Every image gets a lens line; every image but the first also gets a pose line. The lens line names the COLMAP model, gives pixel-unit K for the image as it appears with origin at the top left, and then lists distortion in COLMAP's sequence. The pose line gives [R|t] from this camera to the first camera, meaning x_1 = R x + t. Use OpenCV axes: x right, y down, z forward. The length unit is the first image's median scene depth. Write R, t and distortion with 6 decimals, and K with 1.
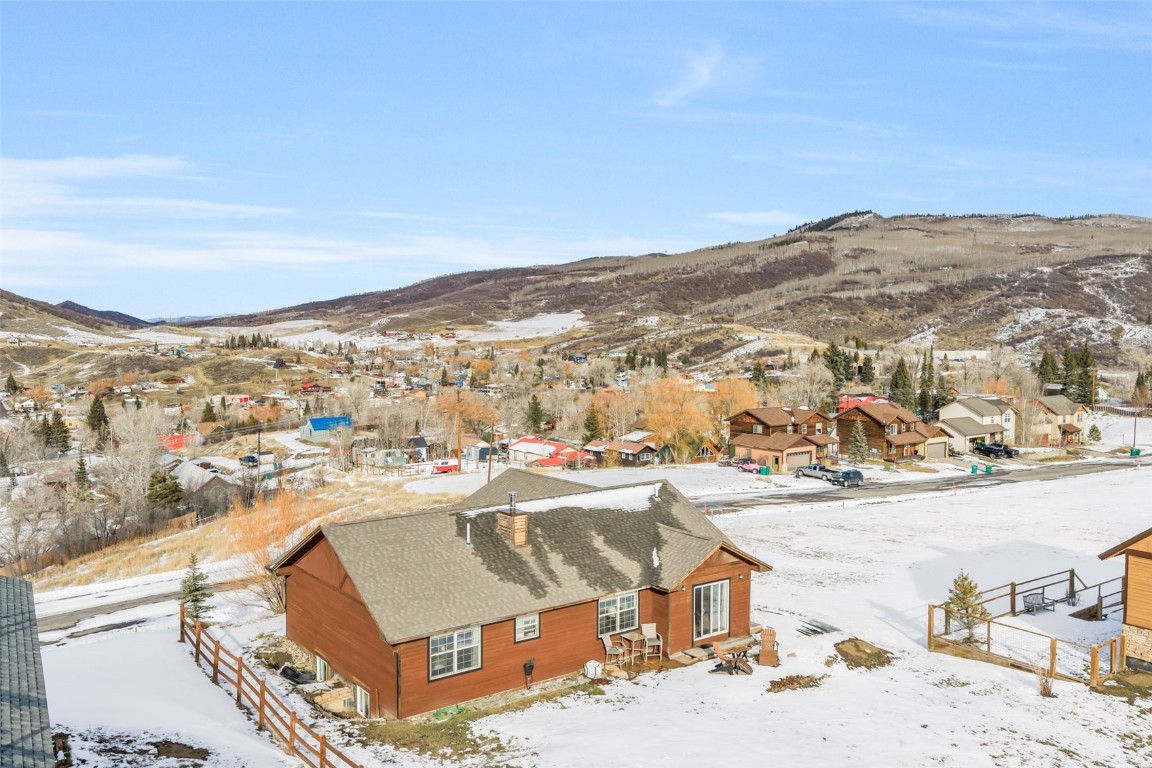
lens RADIAL K [[948.2, 0, 614.5], [0, 948.2, 385.9], [0, 0, 1]] dist [-0.001781, -0.002819]
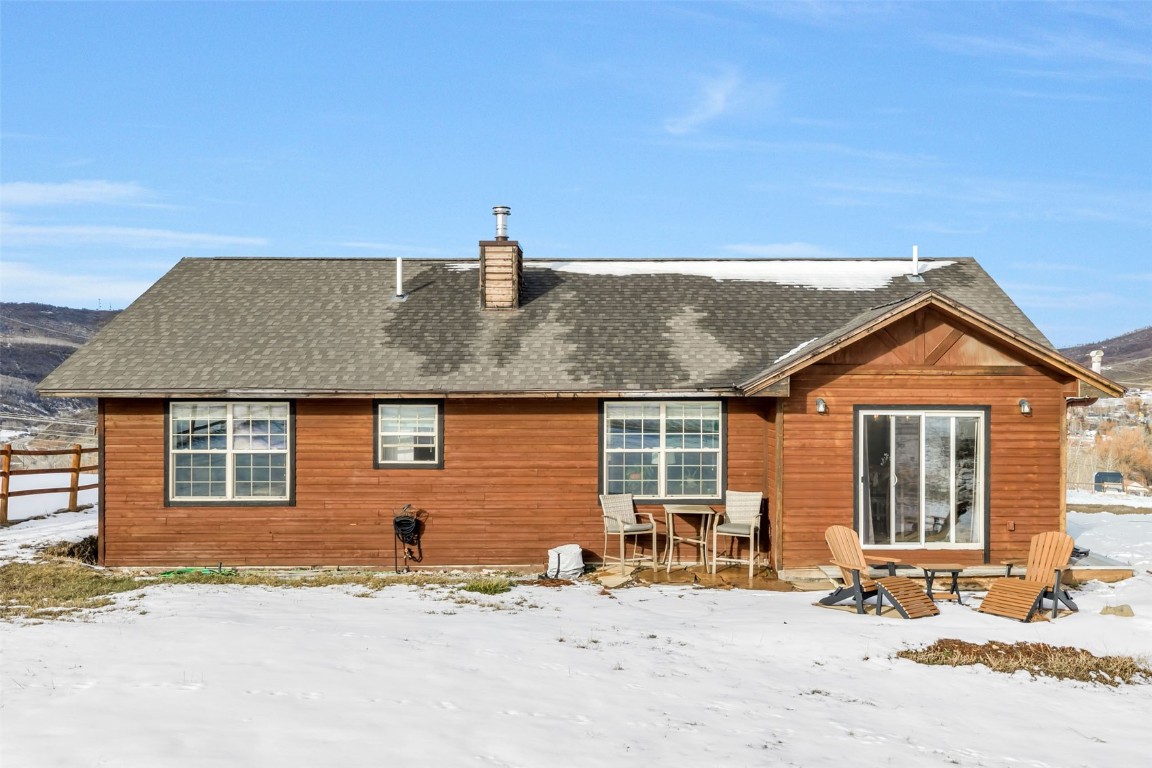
lens RADIAL K [[1039.6, 0, 601.8], [0, 1039.6, 385.5], [0, 0, 1]] dist [0.004066, 0.006380]
pose [[0.791381, -0.003838, -0.611311, 0.280716], [-0.028330, 0.998676, -0.042945, 0.237227], [0.610666, 0.051304, 0.790224, 0.626937]]
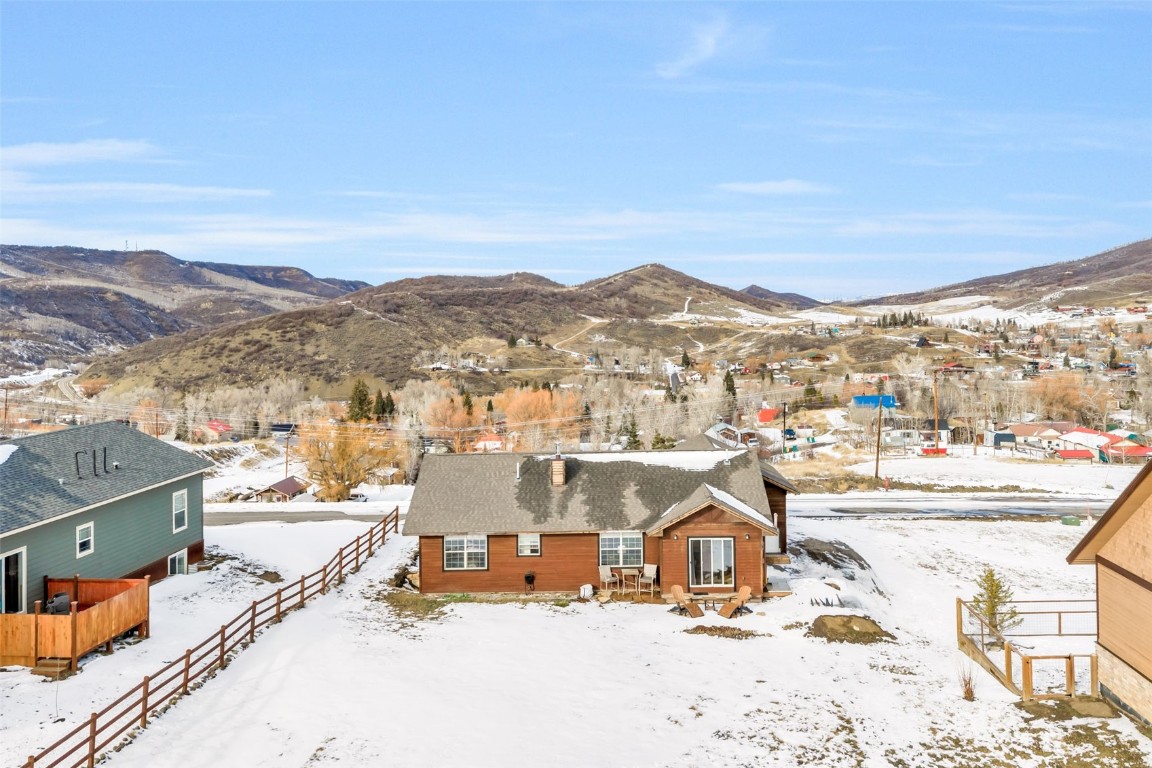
lens RADIAL K [[970.2, 0, 577.7], [0, 970.2, 308.9], [0, 0, 1]] dist [0.010154, -0.002053]
pose [[0.779303, -0.020356, -0.626316, 0.754875], [-0.015904, 0.998508, -0.052241, 0.001745], [0.626445, 0.050673, 0.777817, 0.002805]]
